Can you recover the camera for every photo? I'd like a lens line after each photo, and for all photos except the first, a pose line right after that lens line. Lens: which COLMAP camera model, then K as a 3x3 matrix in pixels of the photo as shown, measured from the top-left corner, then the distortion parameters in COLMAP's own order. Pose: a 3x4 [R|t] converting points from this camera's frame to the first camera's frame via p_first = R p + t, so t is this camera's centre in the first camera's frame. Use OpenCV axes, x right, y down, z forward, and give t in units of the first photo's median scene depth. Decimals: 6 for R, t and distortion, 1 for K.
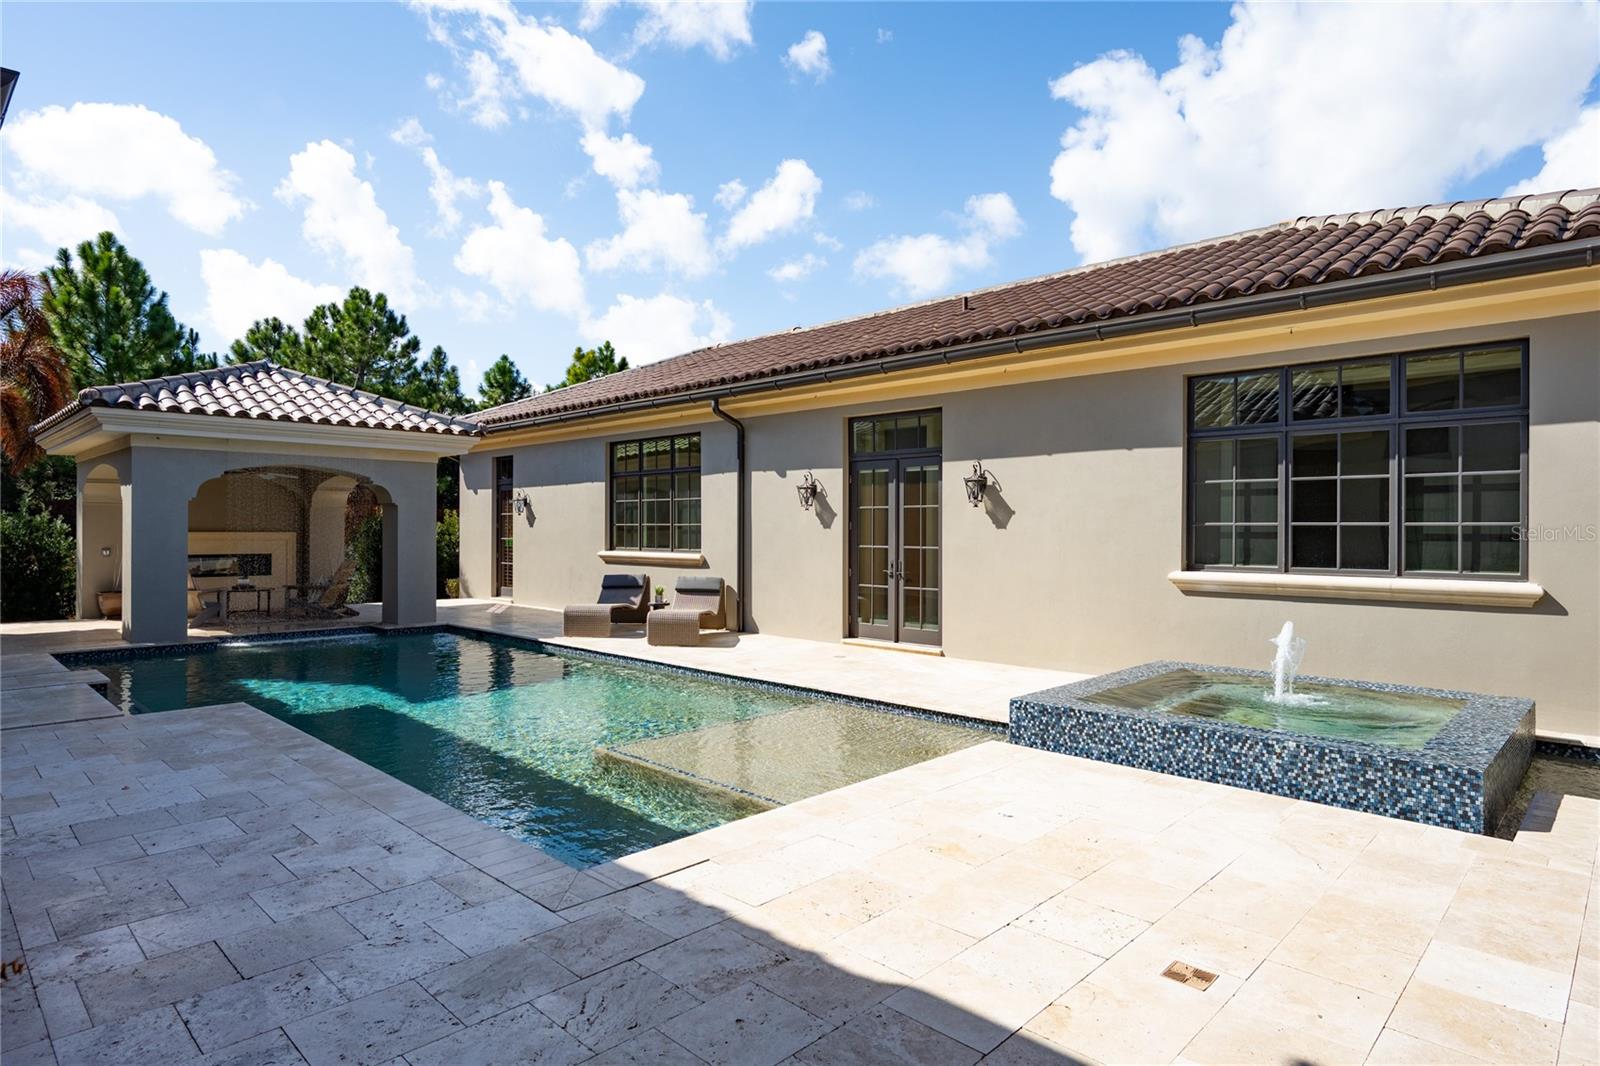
lens RADIAL K [[880.2, 0, 800.0], [0, 880.2, 533.0], [0, 0, 1]] dist [-0.003565, 0.000136]
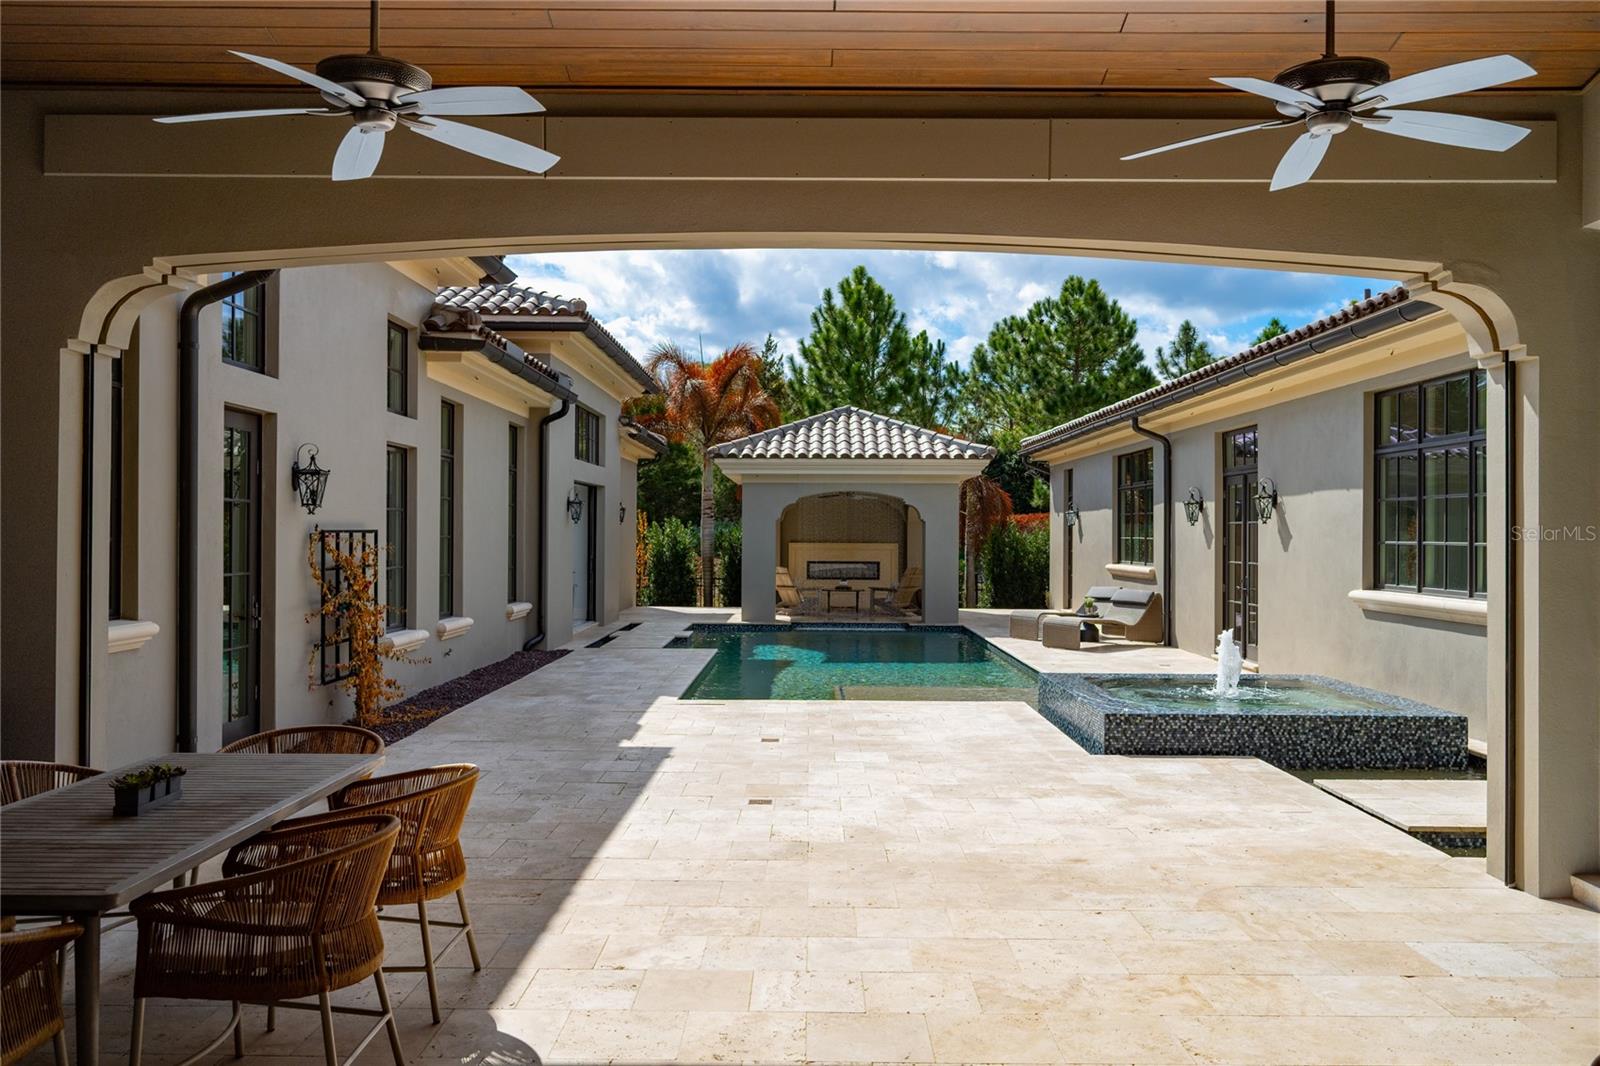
lens RADIAL K [[1214.8, 0, 800.0], [0, 1214.8, 533.0], [0, 0, 1]] dist [0.000917, 0.000372]
pose [[0.695858, -0.000347, -0.718179, 0.258665], [-0.005341, 0.999970, -0.005657, -0.002726], [0.718159, 0.007772, 0.695835, -0.108421]]
